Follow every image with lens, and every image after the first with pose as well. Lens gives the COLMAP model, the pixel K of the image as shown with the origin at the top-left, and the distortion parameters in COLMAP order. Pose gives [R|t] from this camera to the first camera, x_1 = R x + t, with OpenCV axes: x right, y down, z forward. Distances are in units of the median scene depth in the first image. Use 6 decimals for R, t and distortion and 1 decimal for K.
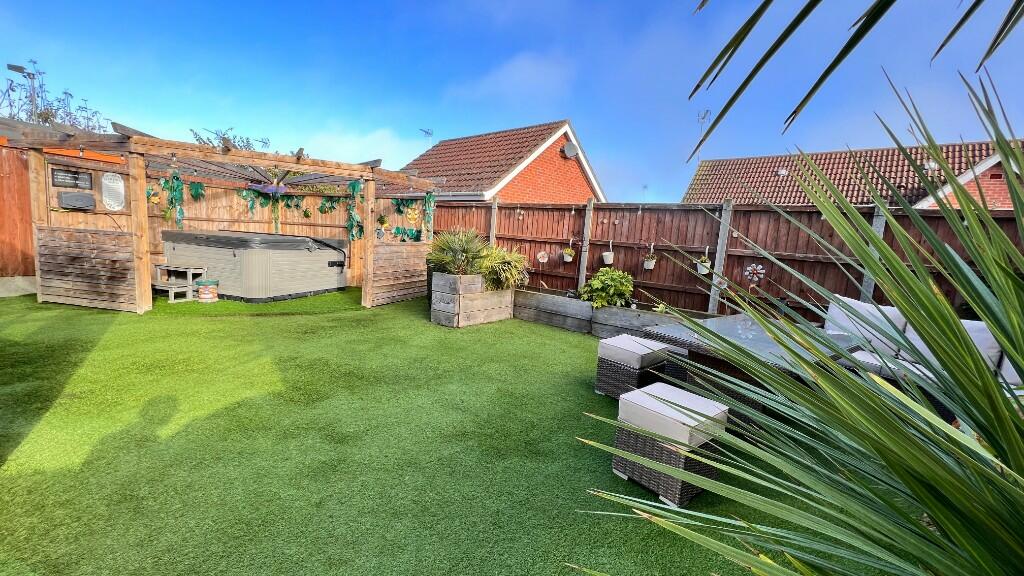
lens RADIAL K [[409.7, 0, 511.8], [0, 409.7, 285.2], [0, 0, 1]] dist [-0.000326, -0.000423]
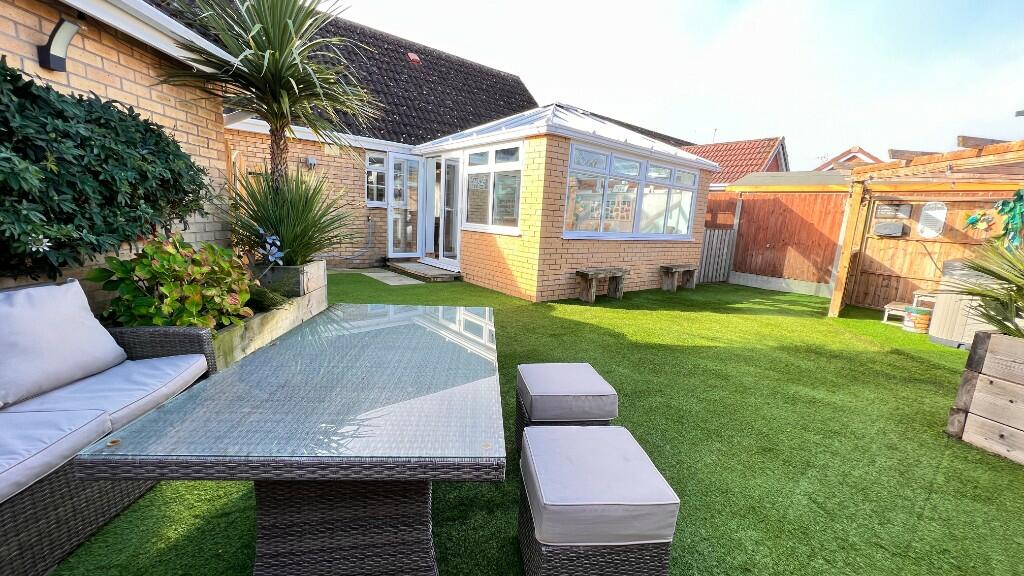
lens RADIAL K [[409.7, 0, 508.0], [0, 409.7, 284.2], [0, 0, 1]] dist [-0.000326, -0.000423]
pose [[-0.536166, 0.049740, -0.842646, 0.448690], [-0.187776, 0.966221, 0.176514, -0.046972], [0.822962, 0.252869, -0.508715, 0.626042]]
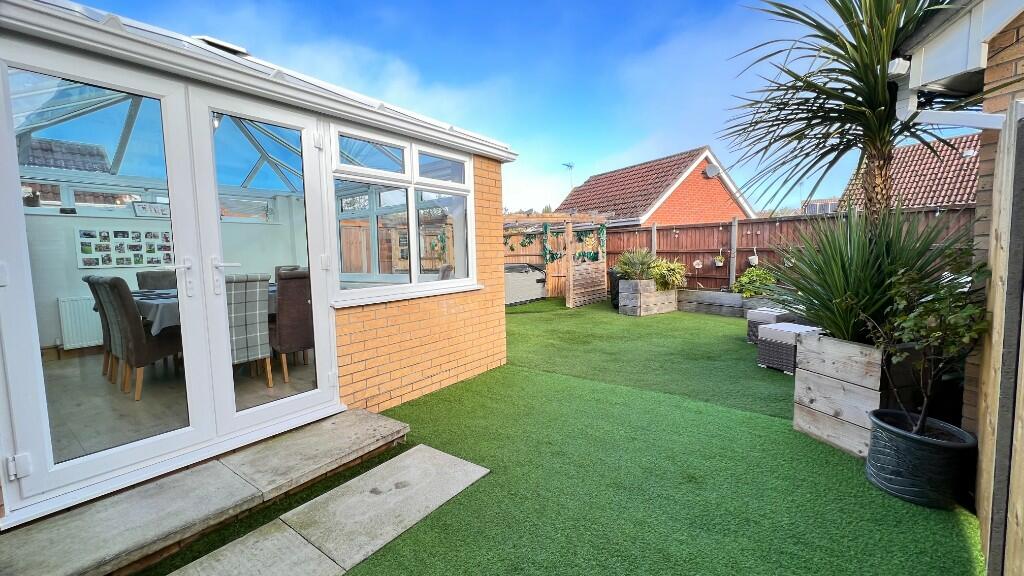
lens RADIAL K [[409.7, 0, 509.0], [0, 409.7, 286.2], [0, 0, 1]] dist [-0.000326, -0.000423]
pose [[0.945280, -0.063287, -0.320064, -0.081650], [0.048918, 0.997409, -0.052747, 0.041762], [0.322573, 0.034204, 0.945926, -0.444067]]
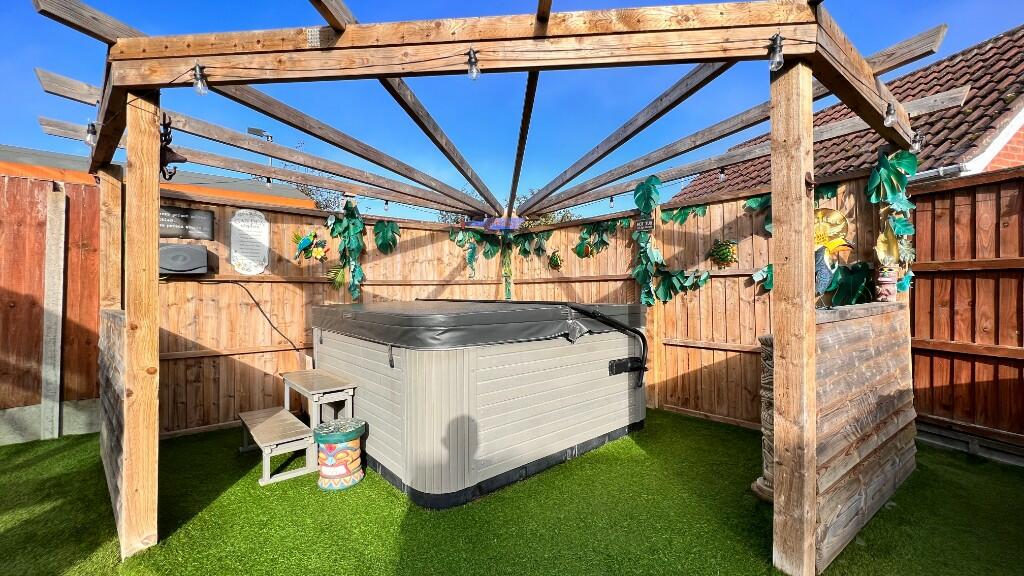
lens RADIAL K [[409.7, 0, 513.5], [0, 409.7, 286.9], [0, 0, 1]] dist [-0.000326, -0.000423]
pose [[0.855240, -0.074492, -0.512850, -0.344683], [-0.001319, 0.989299, -0.145896, -0.078049], [0.518230, 0.125452, 0.845990, 0.656914]]
